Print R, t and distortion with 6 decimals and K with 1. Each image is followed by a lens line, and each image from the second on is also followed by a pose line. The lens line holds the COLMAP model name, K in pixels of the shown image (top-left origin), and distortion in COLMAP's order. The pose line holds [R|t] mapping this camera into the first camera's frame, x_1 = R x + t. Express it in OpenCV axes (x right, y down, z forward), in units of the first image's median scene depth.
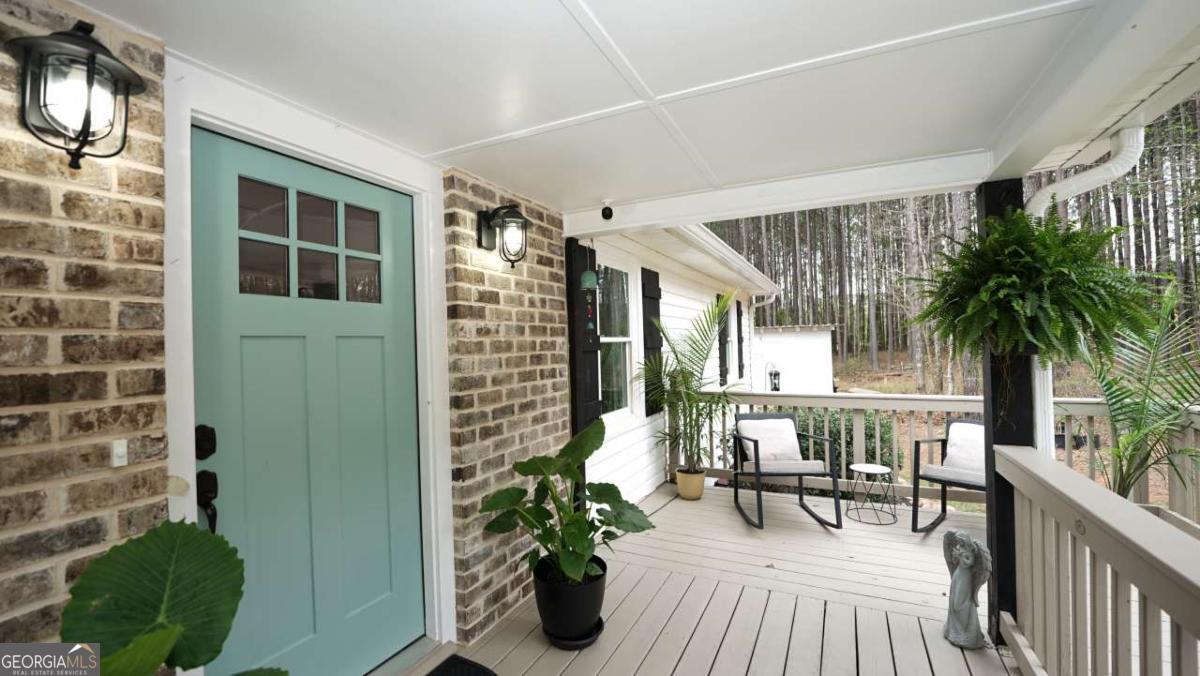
lens RADIAL K [[485.2, 0, 602.0], [0, 485.2, 339.1], [0, 0, 1]] dist [-0.024995, 0.002348]
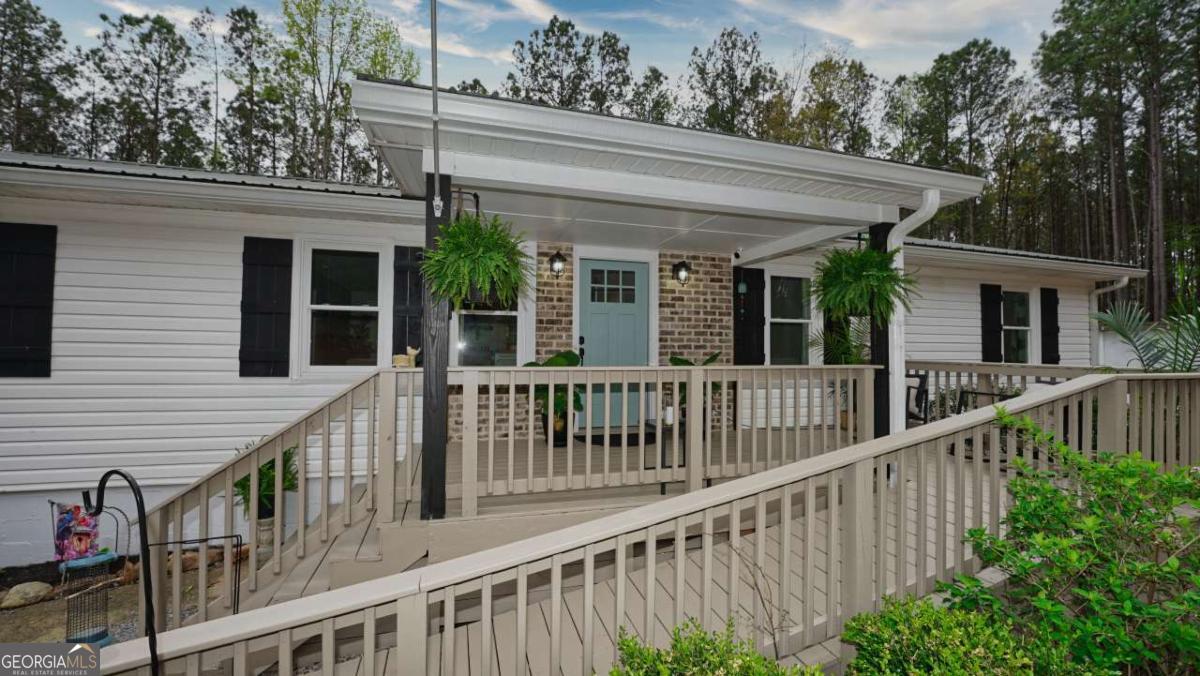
lens RADIAL K [[485.2, 0, 602.4], [0, 485.2, 339.3], [0, 0, 1]] dist [-0.024995, 0.002348]
pose [[0.674328, 0.010786, -0.738353, 1.323645], [-0.016993, 0.999855, -0.000913, 0.126443], [0.738237, 0.013163, 0.674413, -0.931340]]
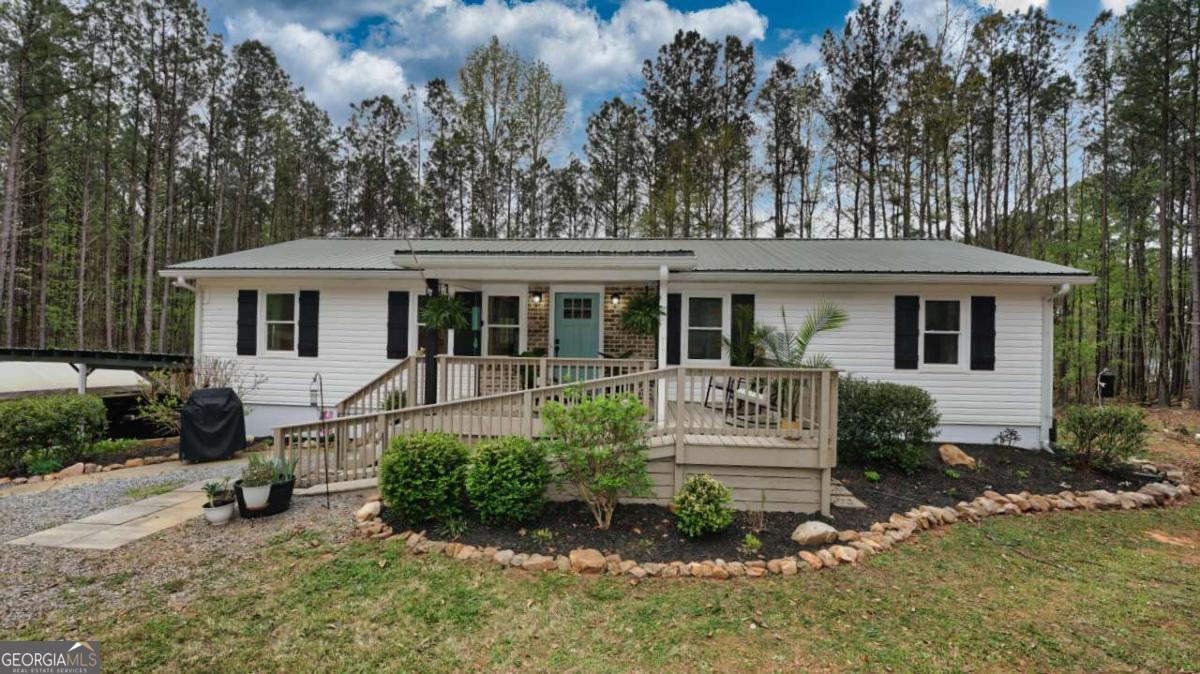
lens RADIAL K [[485.2, 0, 594.0], [0, 485.2, 339.4], [0, 0, 1]] dist [-0.024995, 0.002348]
pose [[0.367813, 0.031106, -0.929379, 3.316582], [-0.017208, 0.999497, 0.026642, 0.001474], [0.929740, 0.006194, 0.368164, -0.588166]]
